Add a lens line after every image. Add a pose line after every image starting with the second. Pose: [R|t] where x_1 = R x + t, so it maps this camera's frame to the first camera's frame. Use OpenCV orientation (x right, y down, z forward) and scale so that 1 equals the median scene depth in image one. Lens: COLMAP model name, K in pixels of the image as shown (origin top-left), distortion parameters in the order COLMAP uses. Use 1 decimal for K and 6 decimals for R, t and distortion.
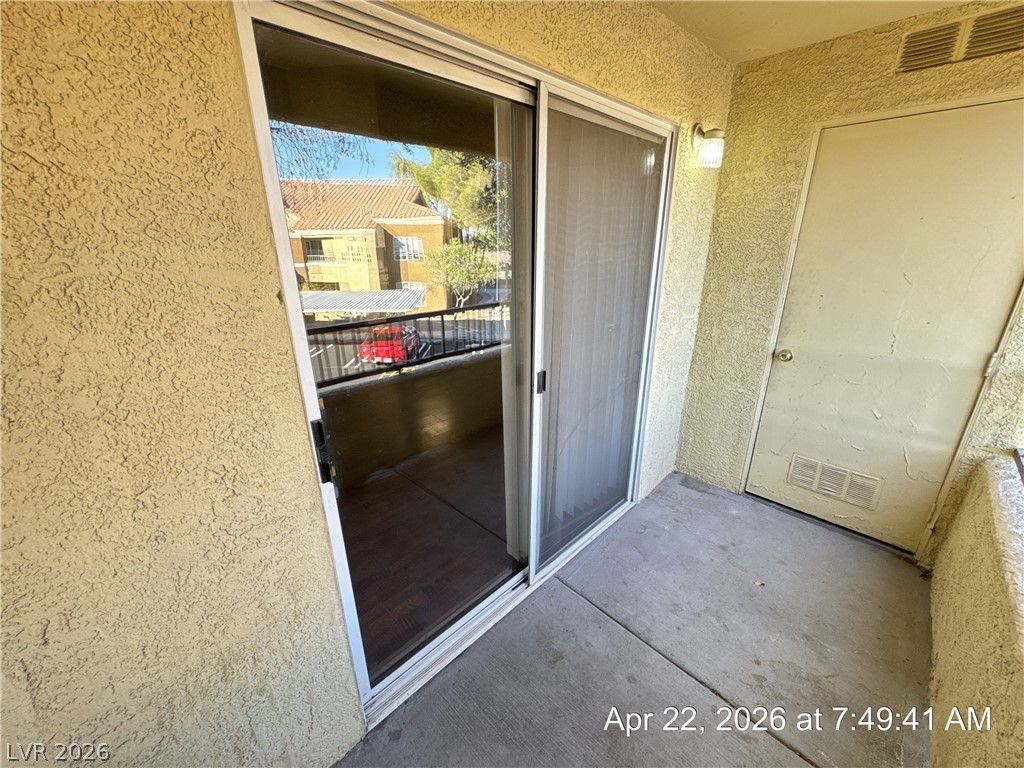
lens RADIAL K [[410.5, 0, 512.0], [0, 410.5, 384.0], [0, 0, 1]] dist [-0.002387, -0.000204]
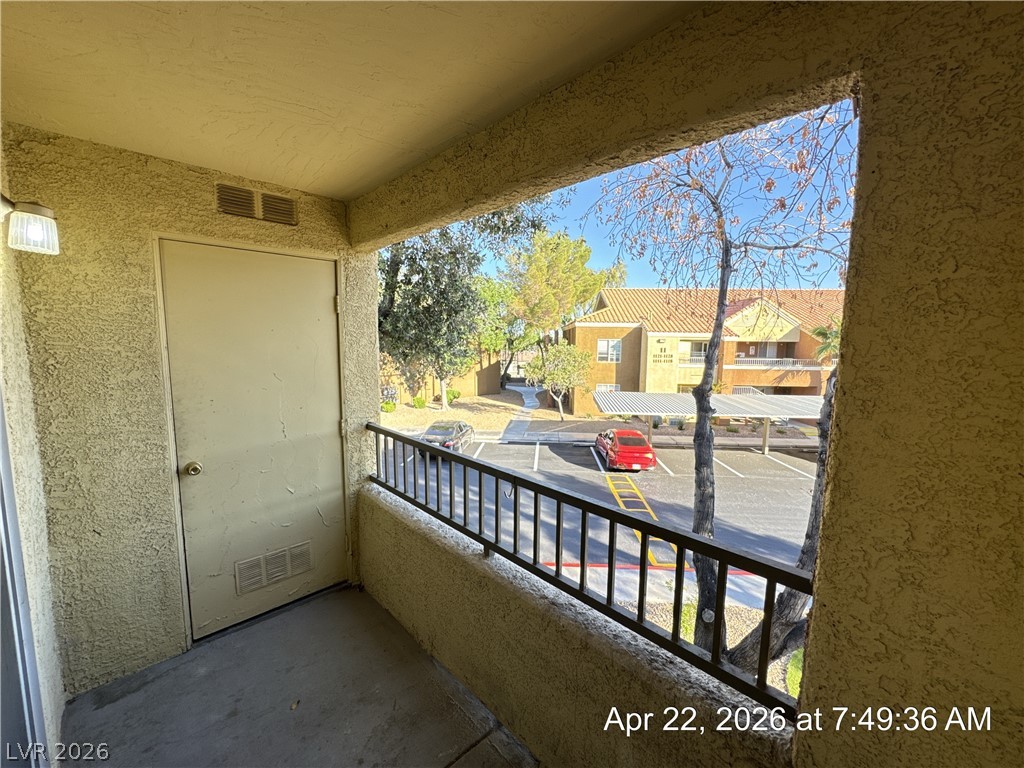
lens RADIAL K [[410.5, 0, 512.0], [0, 410.5, 384.0], [0, 0, 1]] dist [-0.002387, -0.000204]
pose [[0.023050, -0.102734, 0.994442, -0.210036], [0.321385, 0.942668, 0.089936, -0.109569], [-0.946668, 0.317525, 0.054746, 0.249114]]
